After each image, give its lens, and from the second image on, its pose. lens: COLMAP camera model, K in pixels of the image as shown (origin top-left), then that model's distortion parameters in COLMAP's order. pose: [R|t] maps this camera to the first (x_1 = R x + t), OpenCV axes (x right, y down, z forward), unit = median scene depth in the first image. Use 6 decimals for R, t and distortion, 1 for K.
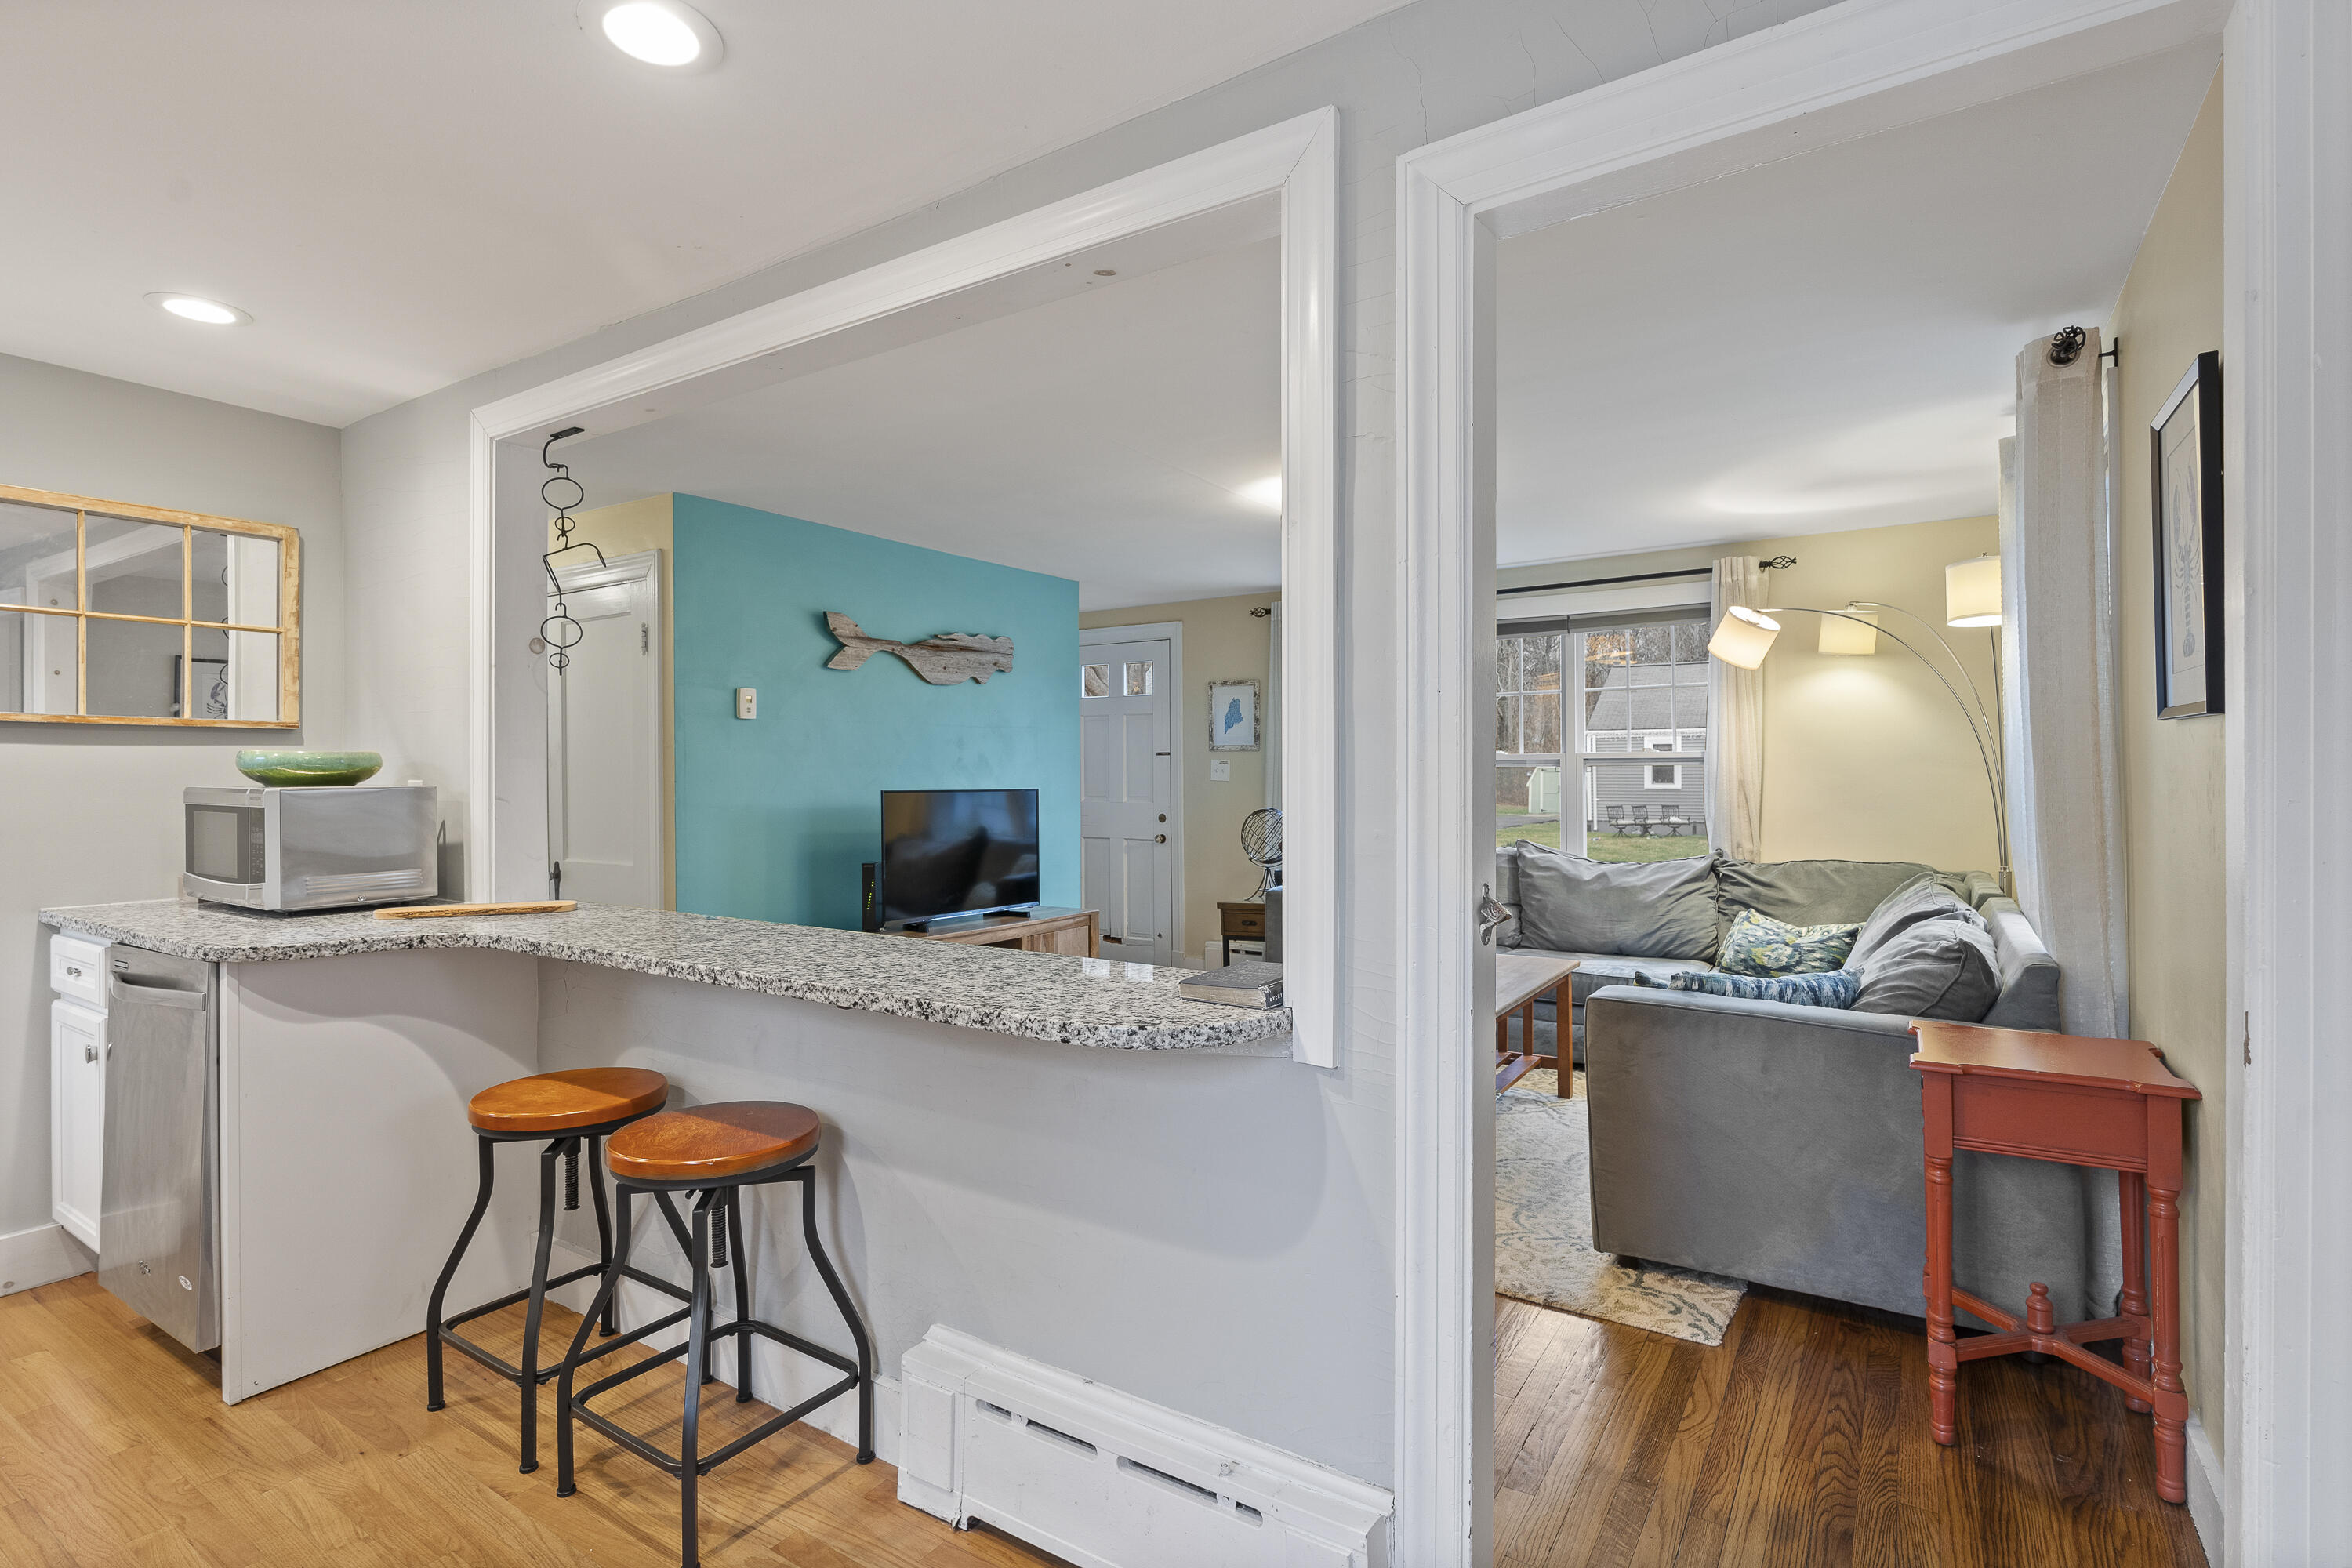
lens RADIAL K [[1141.8, 0, 1170.6], [0, 1141.8, 773.0], [0, 0, 1]] dist [-0.001814, -0.000478]
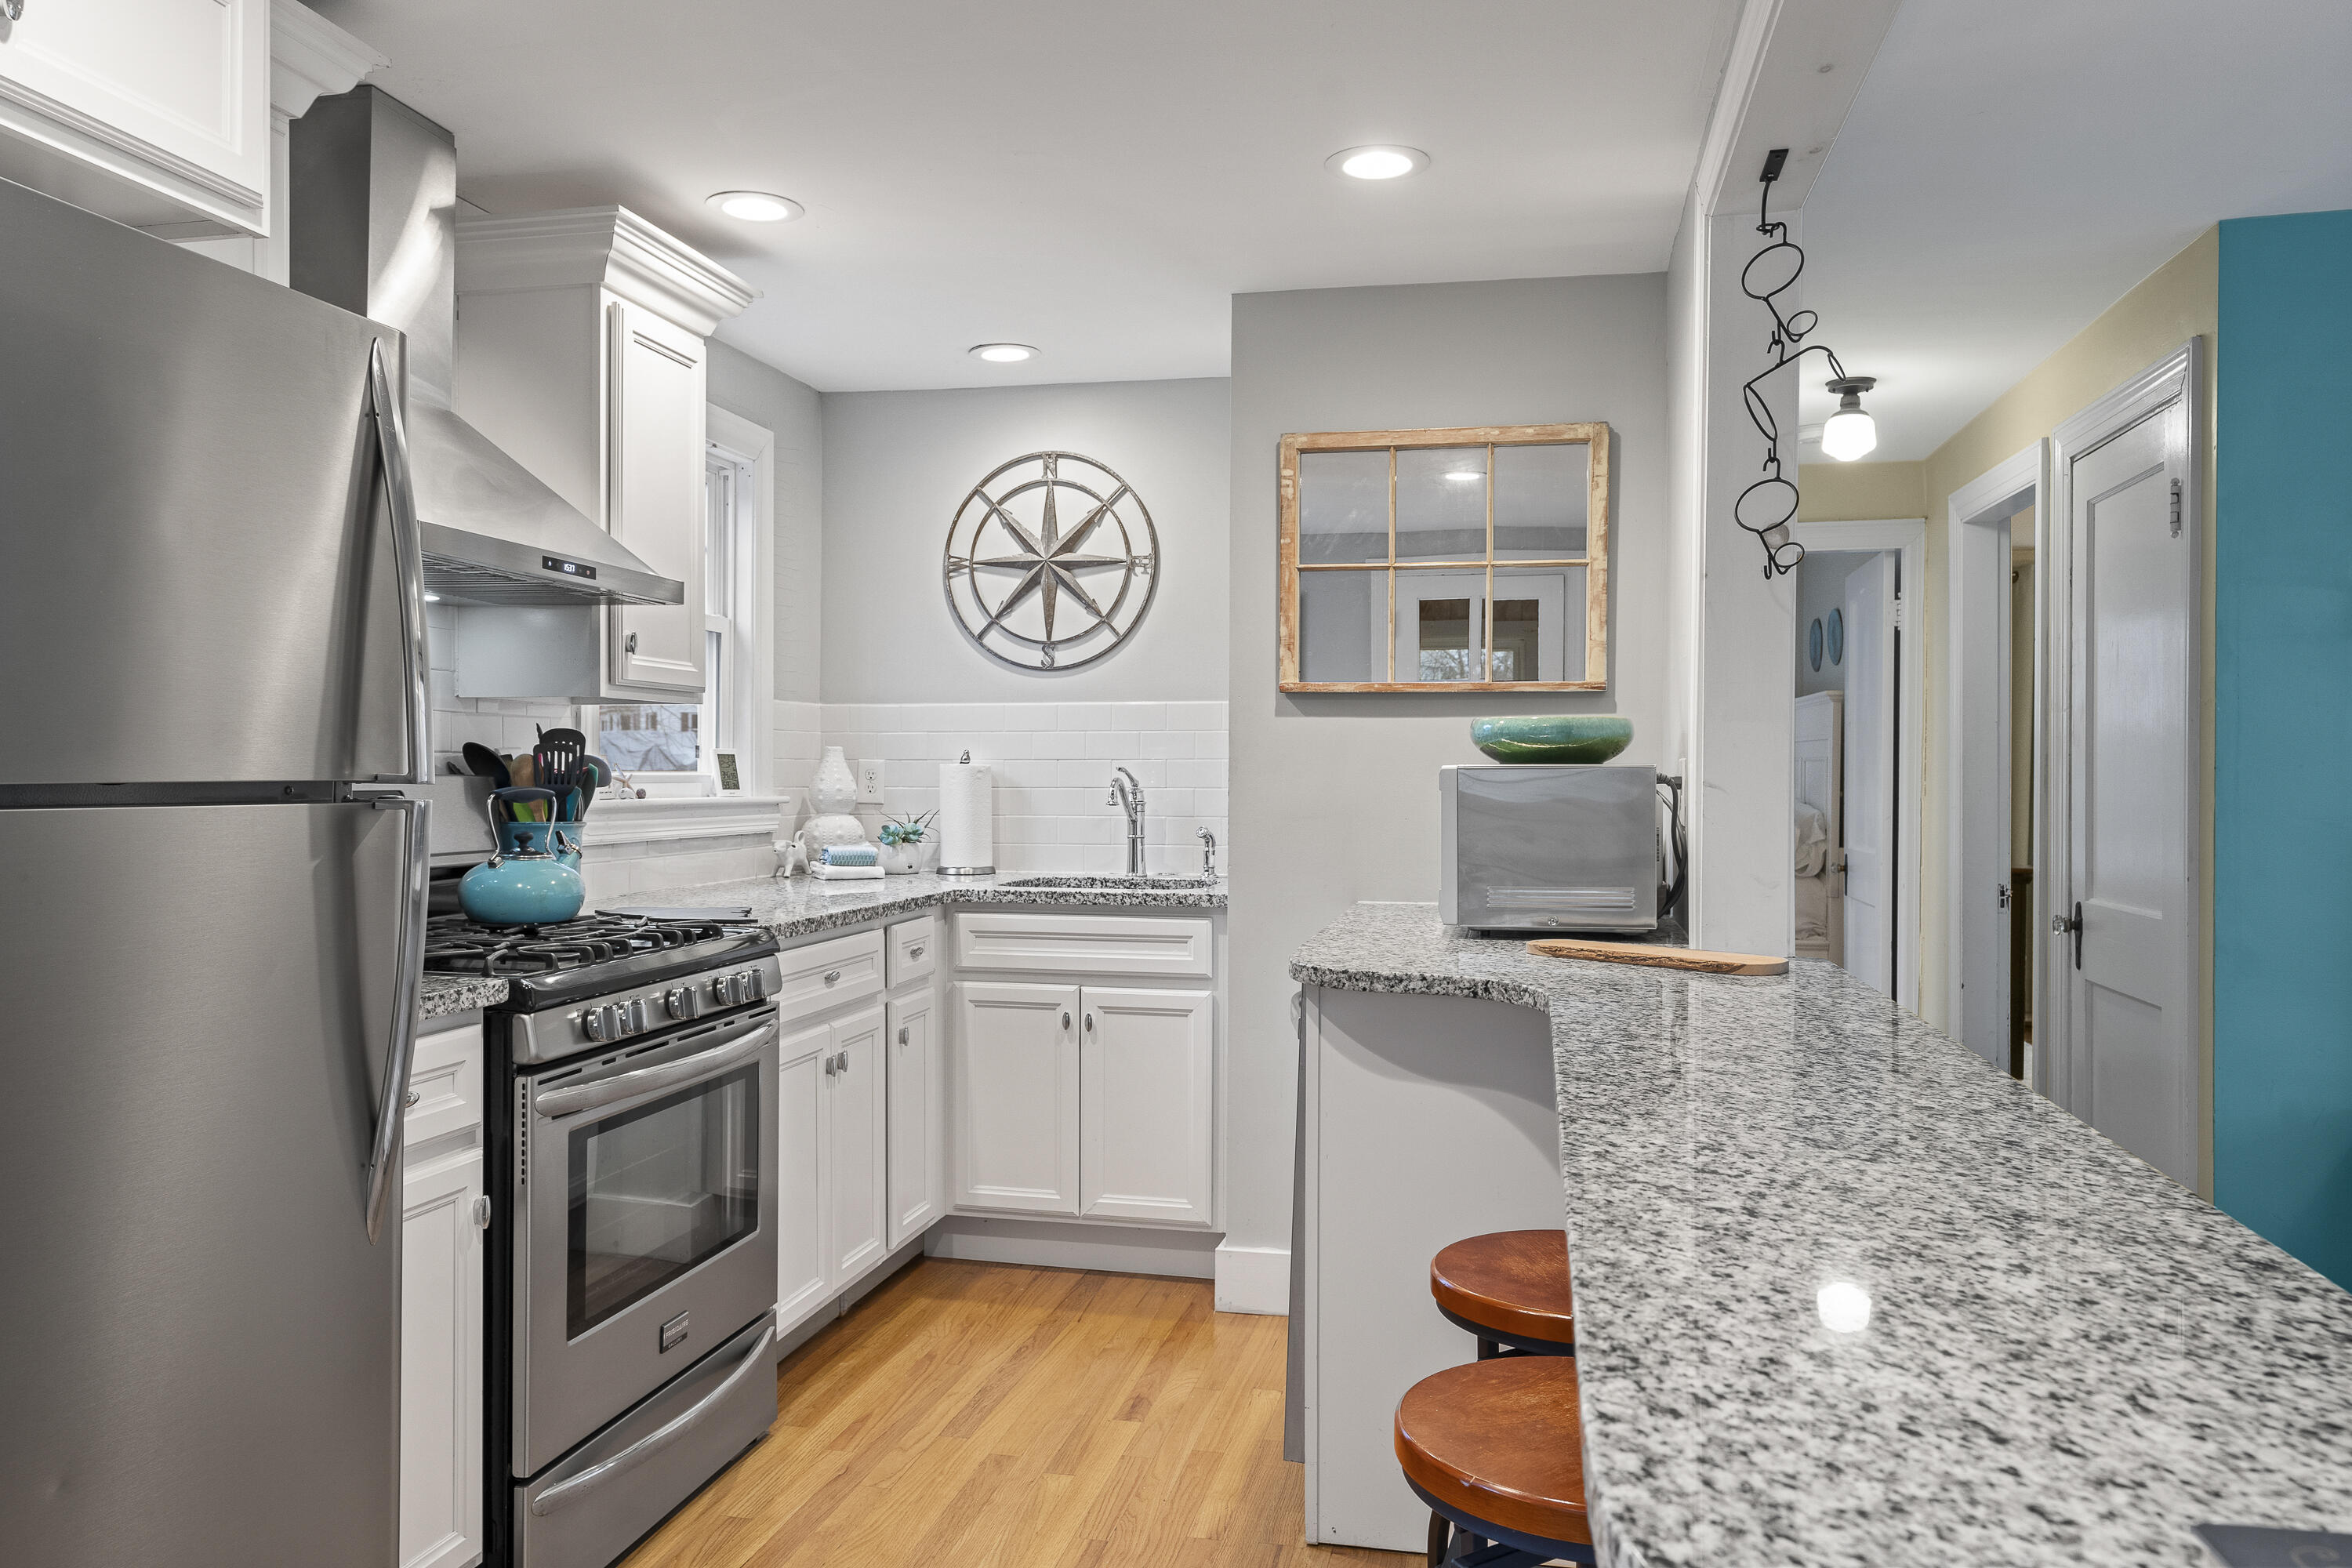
lens RADIAL K [[1628.2, 0, 1181.7], [0, 1628.2, 792.6], [0, 0, 1]] dist [0.004385, 0.001542]
pose [[0.363053, 0.016866, -0.931616, 0.087778], [-0.004411, 0.999856, 0.016383, 0.007990], [0.931758, -0.001839, 0.363075, 0.240591]]
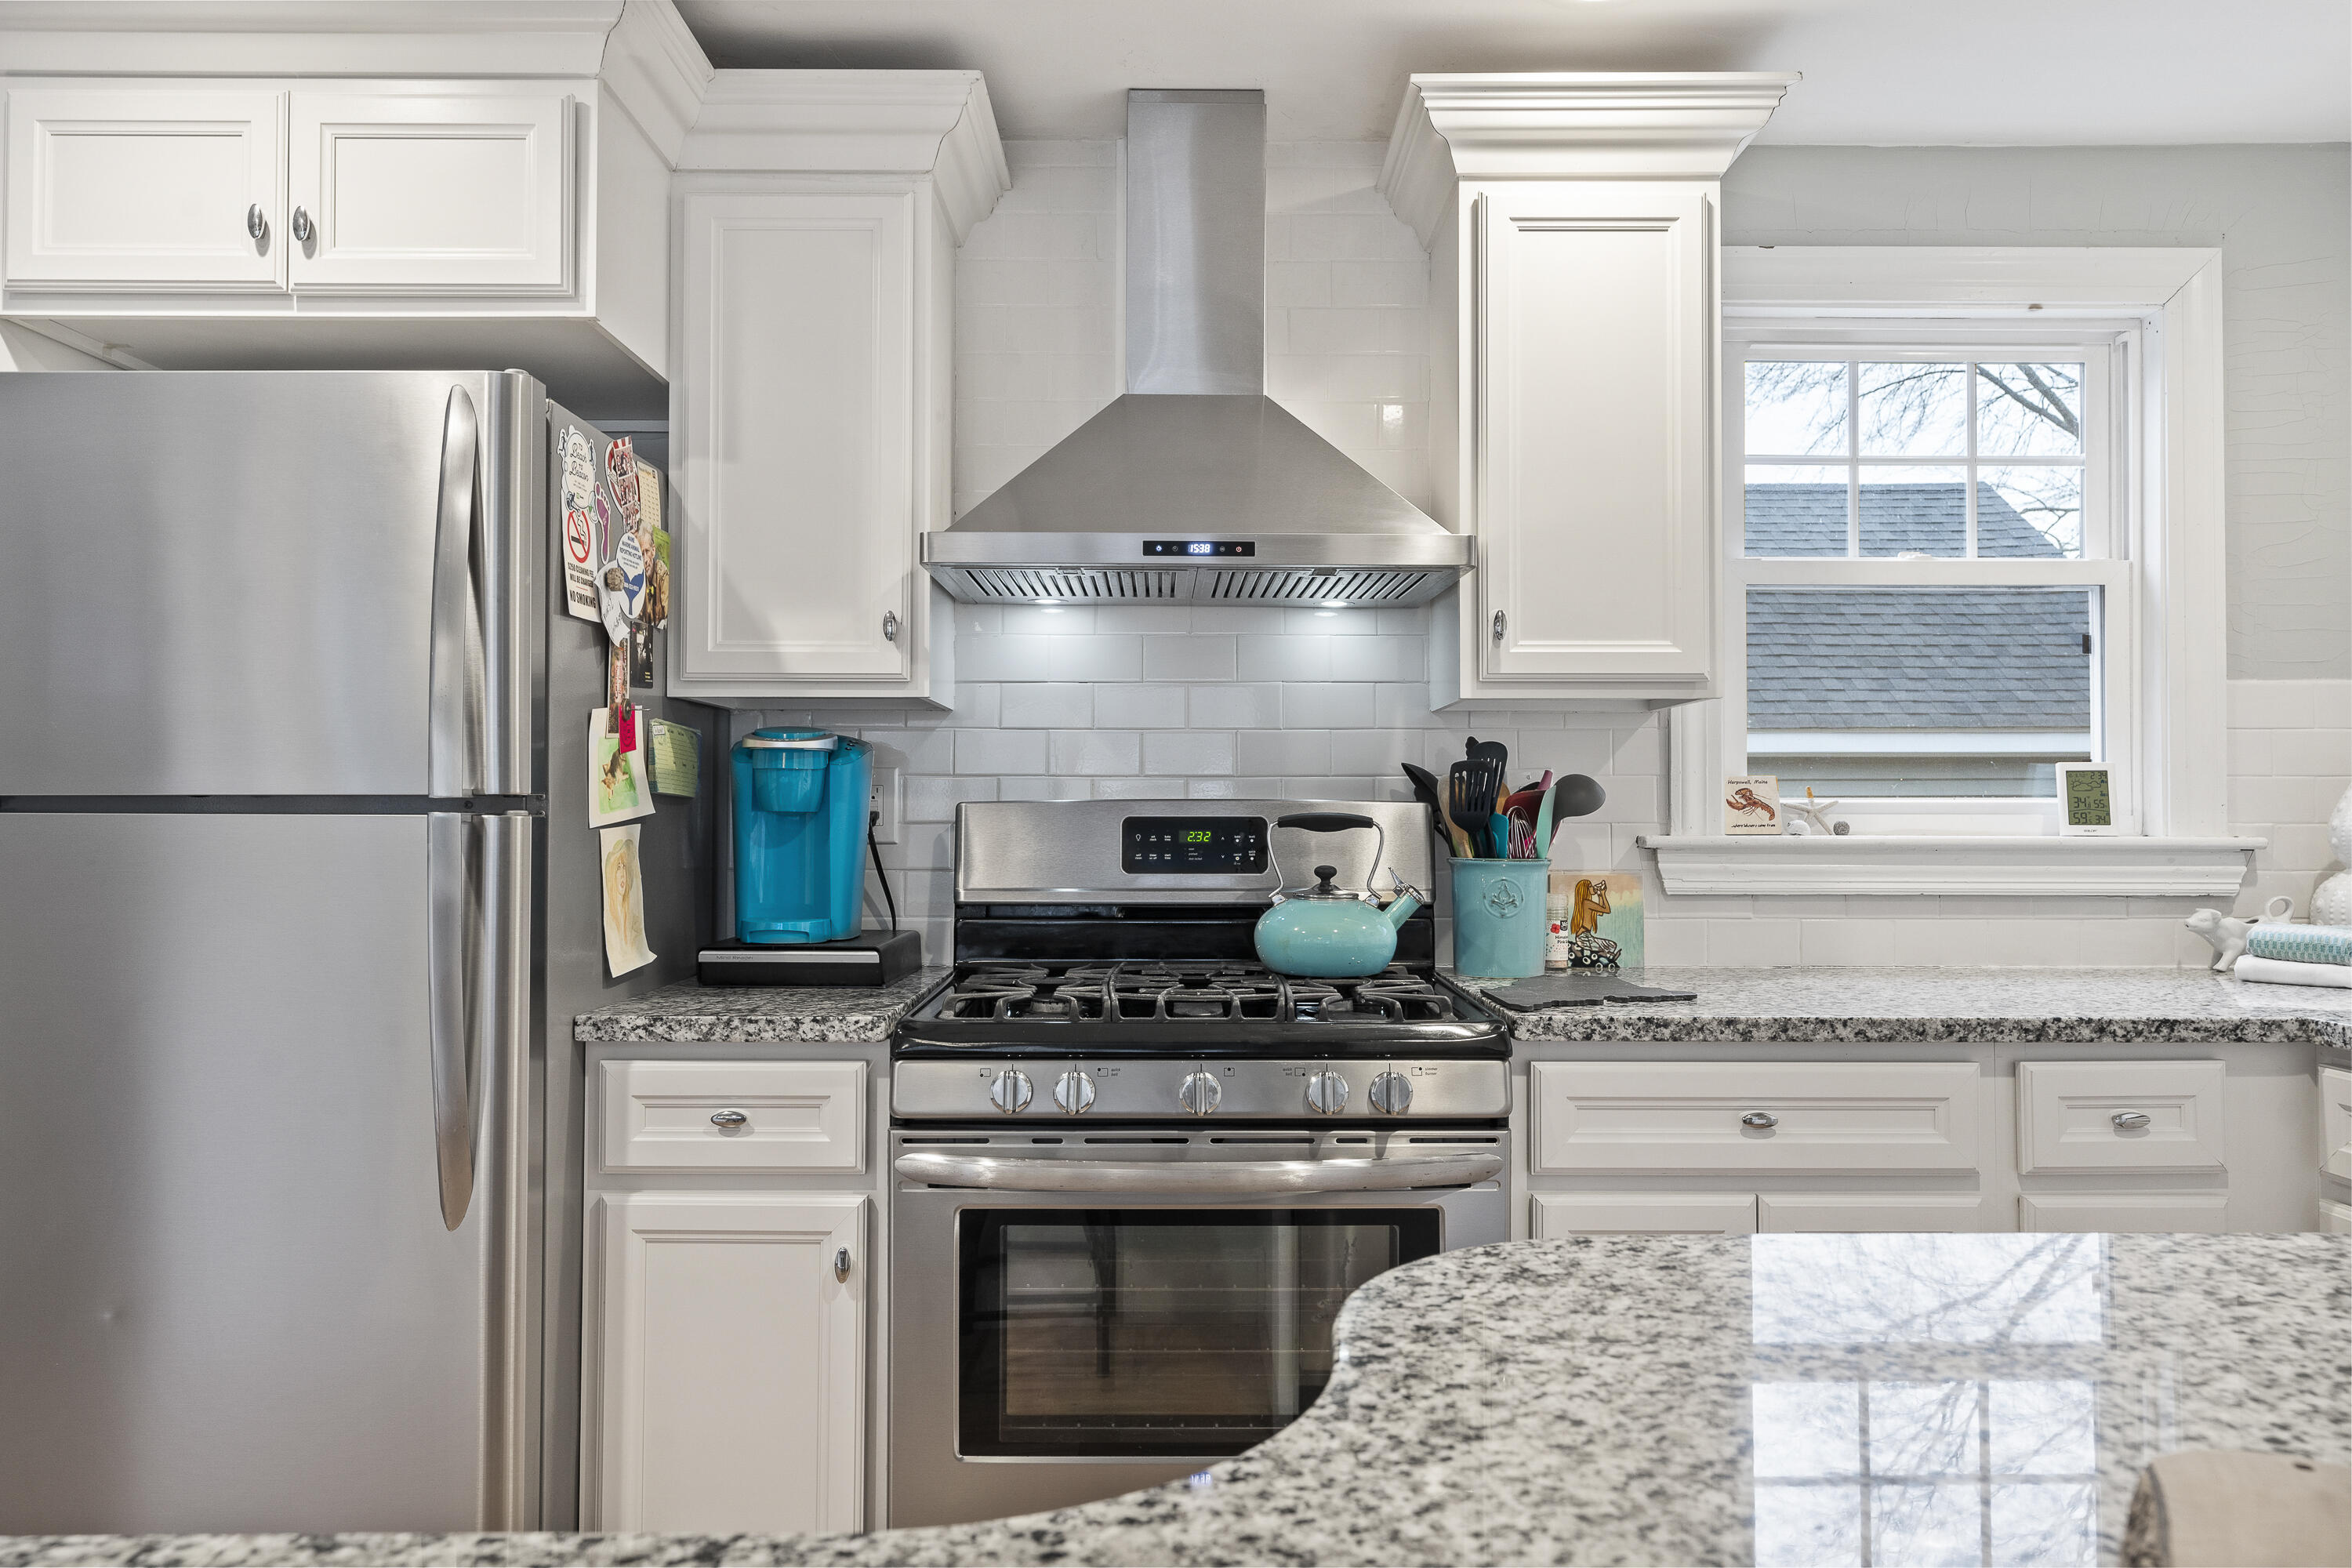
lens RADIAL K [[1565.6, 0, 1176.0], [0, 1565.6, 784.0], [0, 0, 1]] dist [0.001823, -0.000186]
pose [[-0.833042, -0.006851, -0.553167, -0.248171], [0.003235, 0.999846, -0.017255, 0.016121], [0.553200, -0.016164, -0.832892, 0.608374]]
